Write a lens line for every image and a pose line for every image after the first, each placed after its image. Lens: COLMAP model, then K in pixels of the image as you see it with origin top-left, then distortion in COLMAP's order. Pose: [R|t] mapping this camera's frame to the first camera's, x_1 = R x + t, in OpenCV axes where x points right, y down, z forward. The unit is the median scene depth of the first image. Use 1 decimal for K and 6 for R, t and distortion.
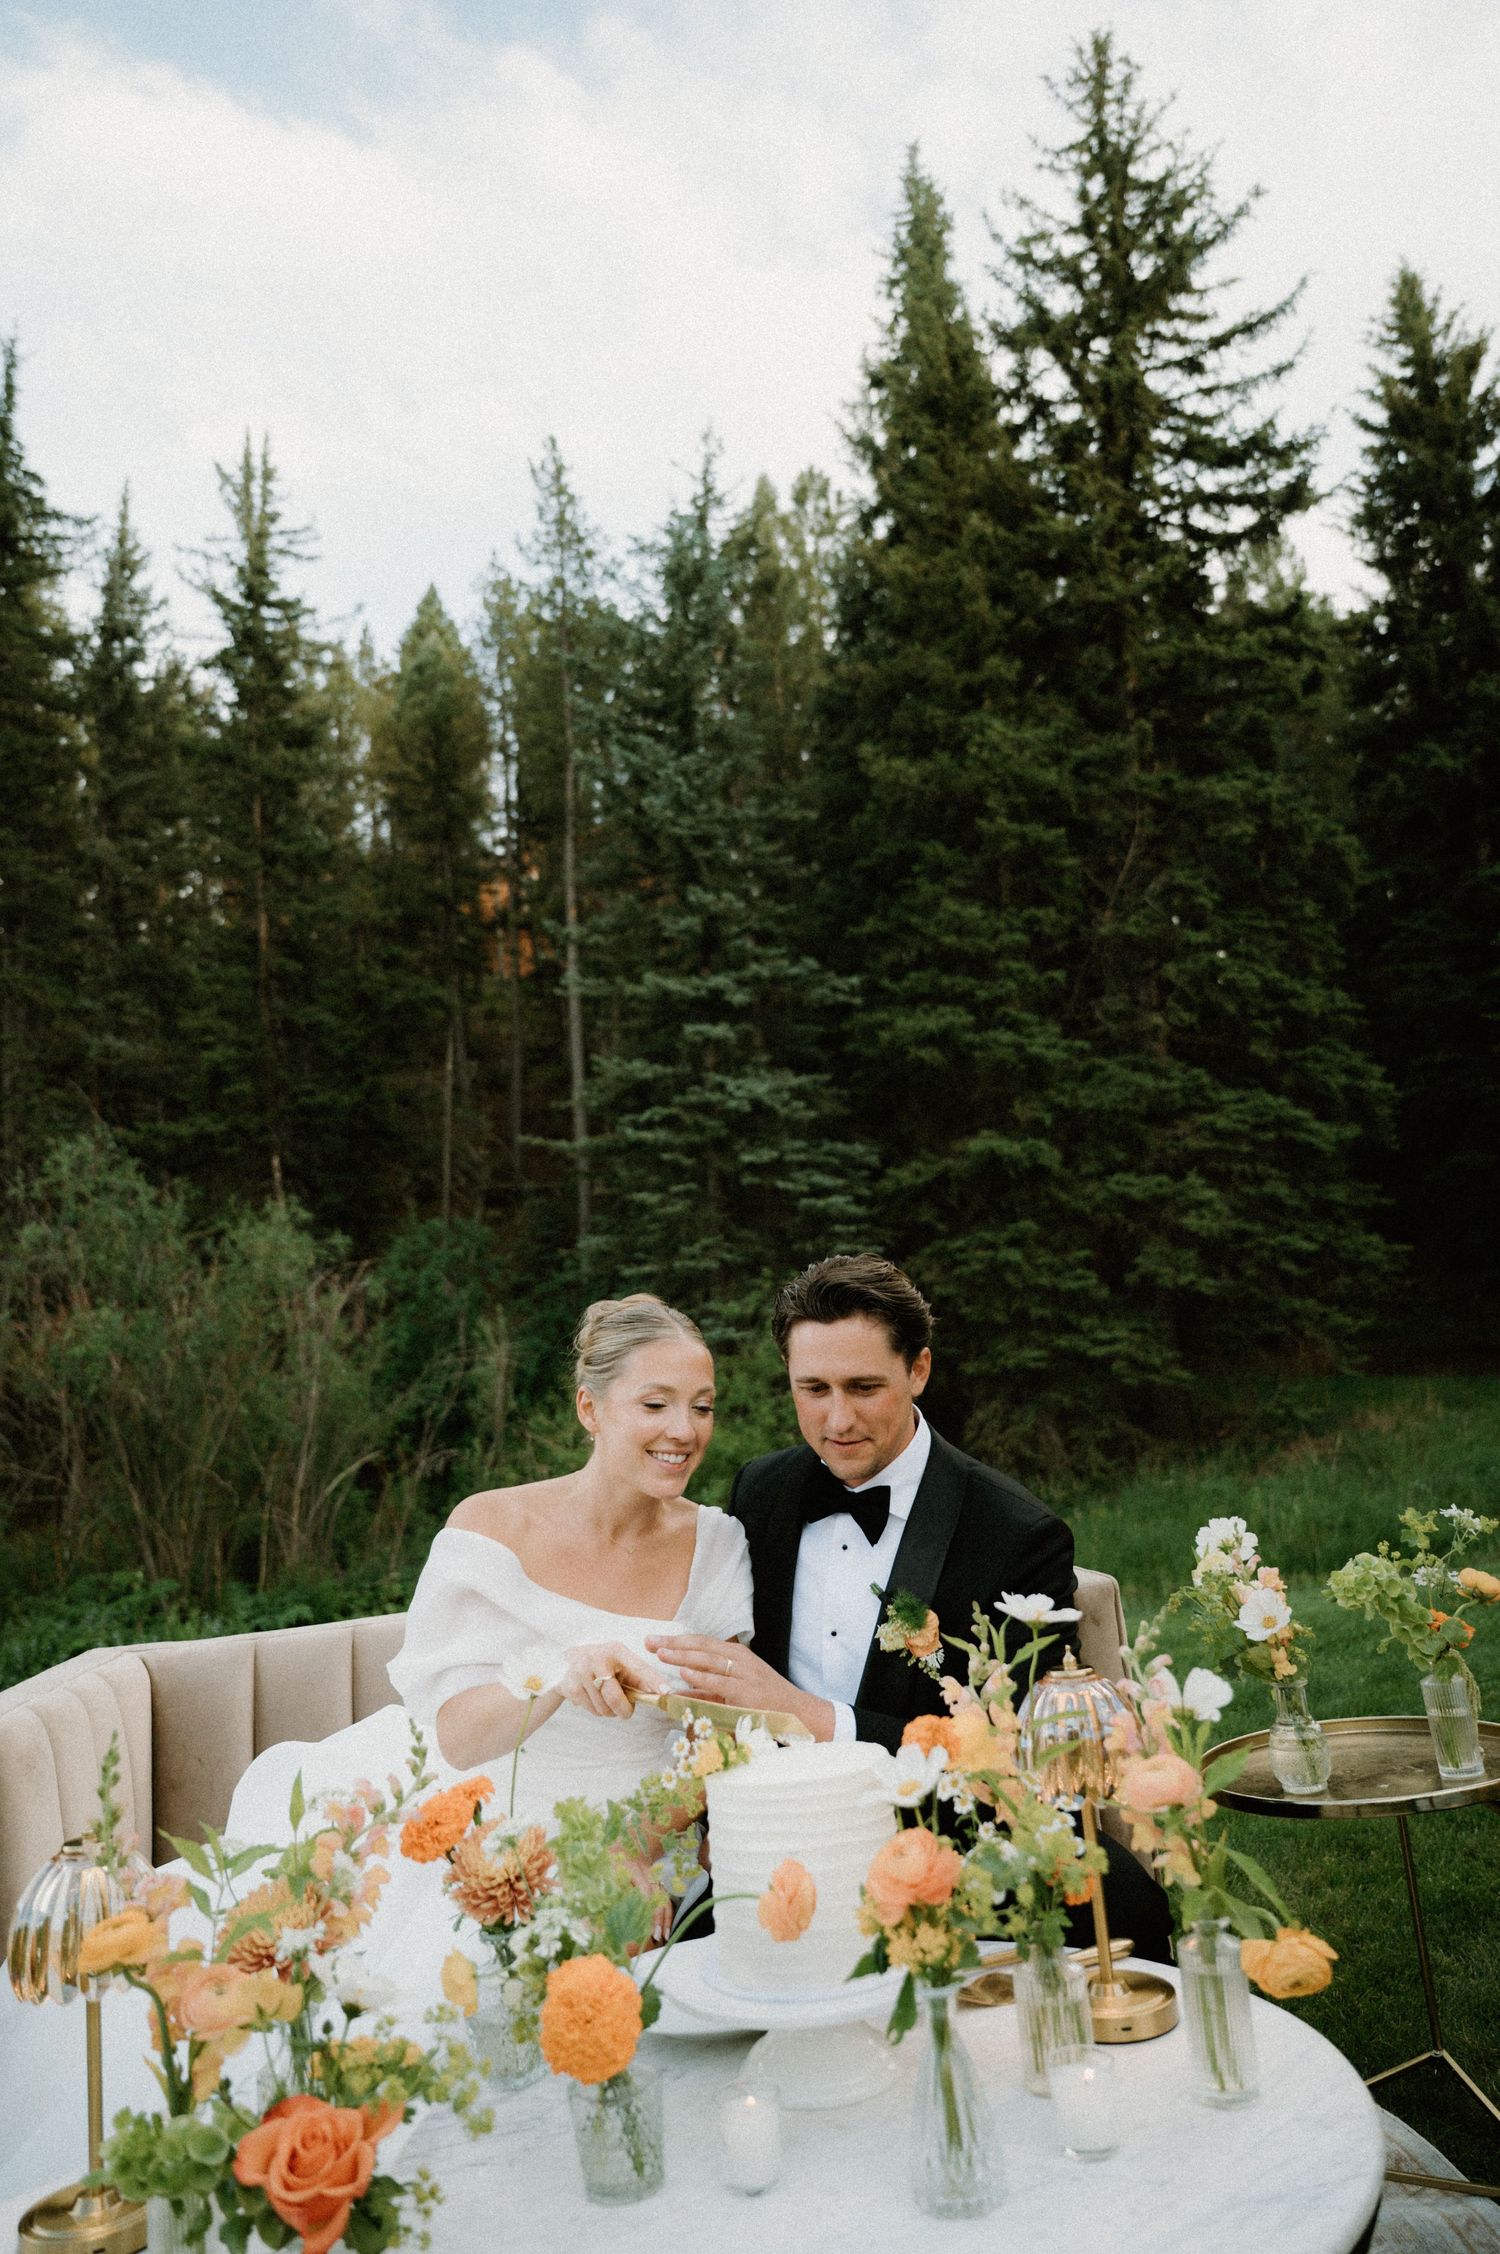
lens RADIAL K [[1604.9, 0, 750.0], [0, 1604.9, 1127.0], [0, 0, 1]] dist [-0.005045, 0.003834]
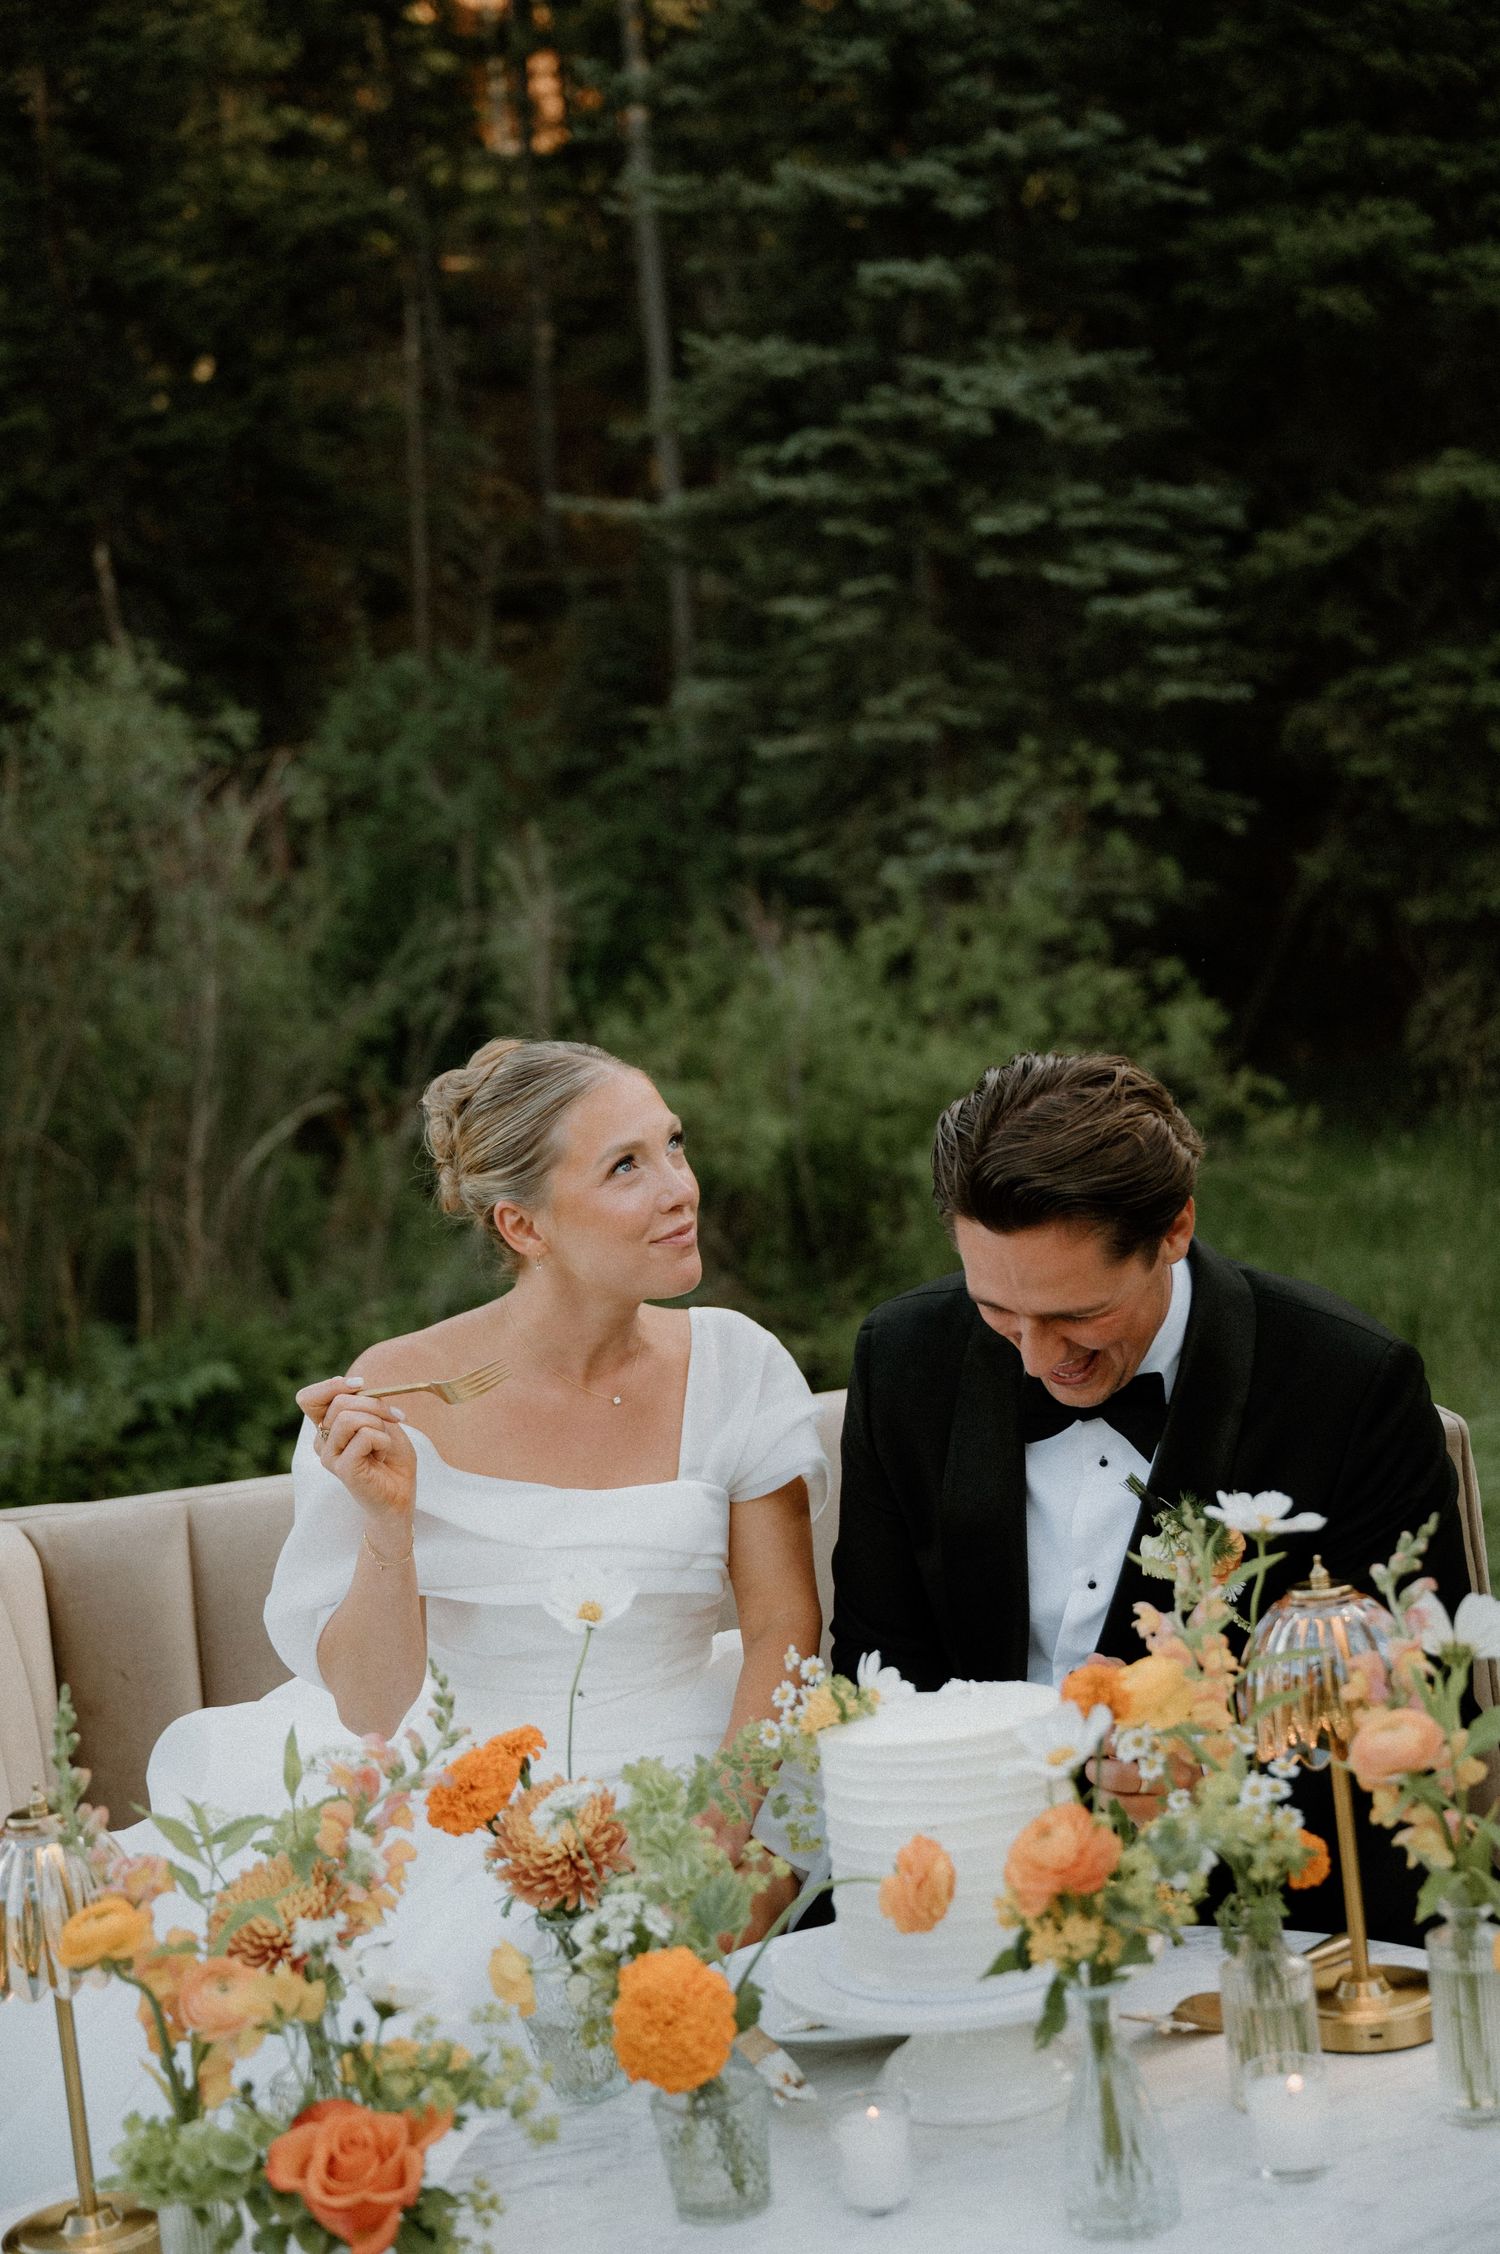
lens RADIAL K [[3095.0, 0, 750.0], [0, 3095.0, 1127.0], [0, 0, 1]] dist [-0.027078, 0.084968]
pose [[0.995936, -0.020749, -0.087638, 0.005610], [0.039706, 0.974580, 0.220492, -0.014941], [0.080835, -0.223076, 0.971444, -0.027252]]
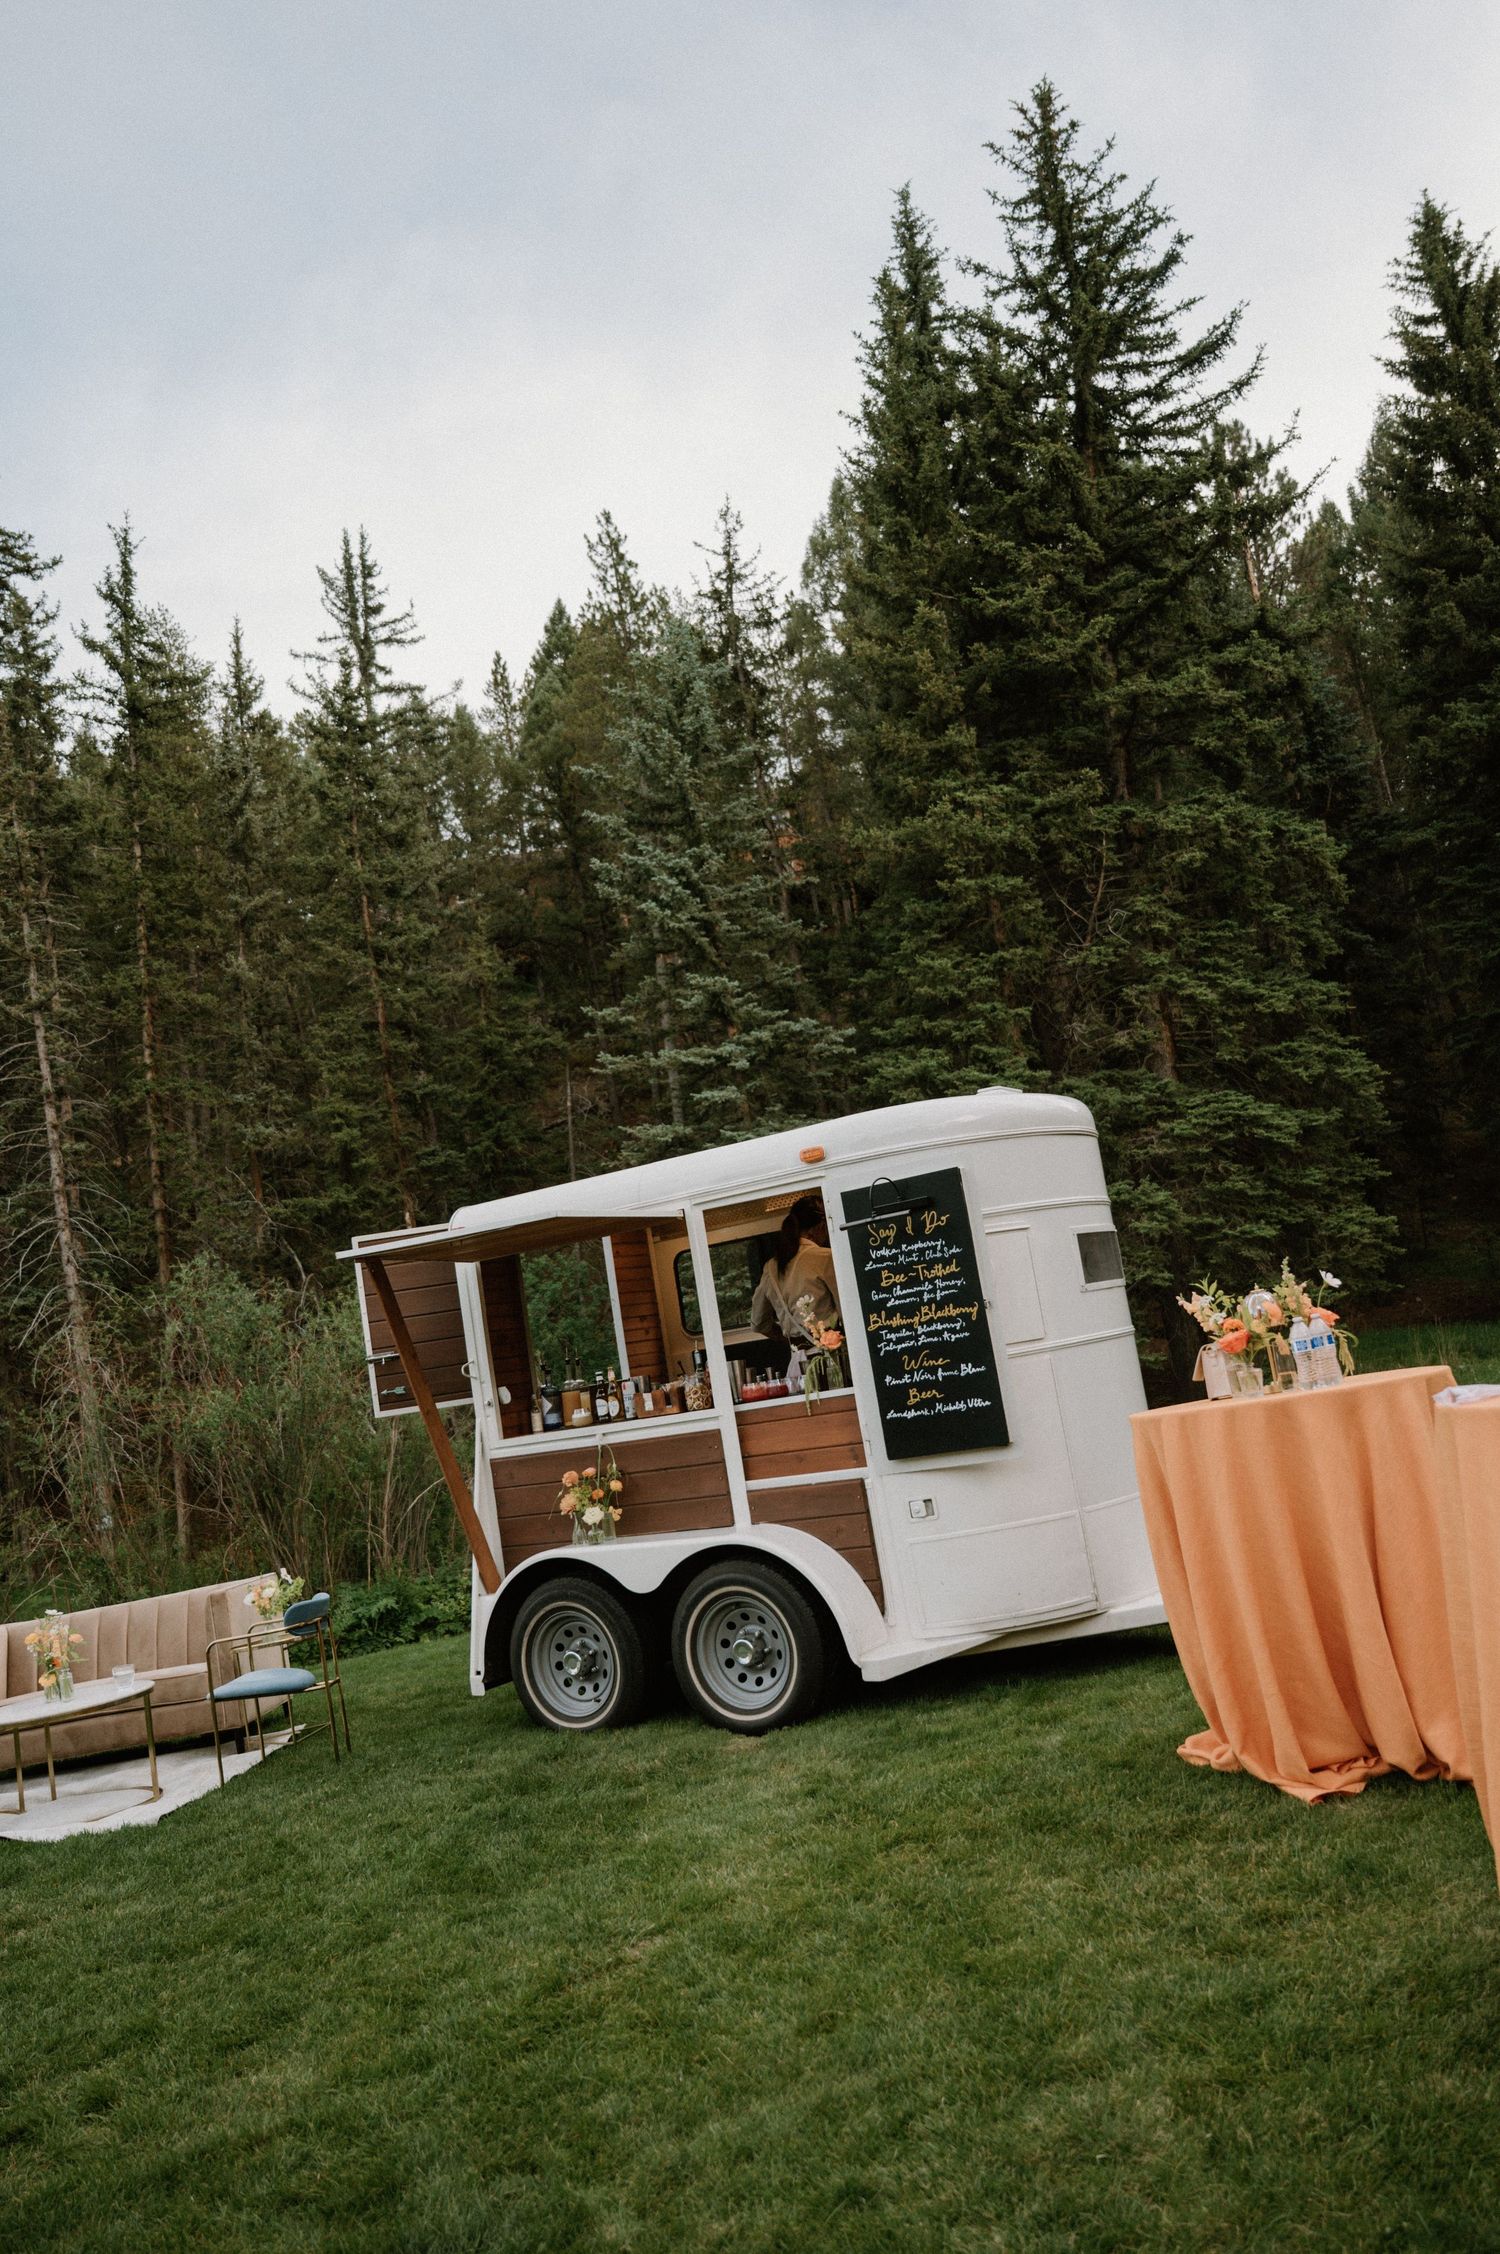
lens RADIAL K [[1795.9, 0, 751.2], [0, 1795.9, 1079.2], [0, 0, 1]] dist [0.004692, 0.004927]
pose [[0.980532, -0.097509, -0.170435, 0.245044], [0.099820, 0.994993, 0.005025, -0.082236], [0.169092, -0.021940, 0.985356, -0.315761]]
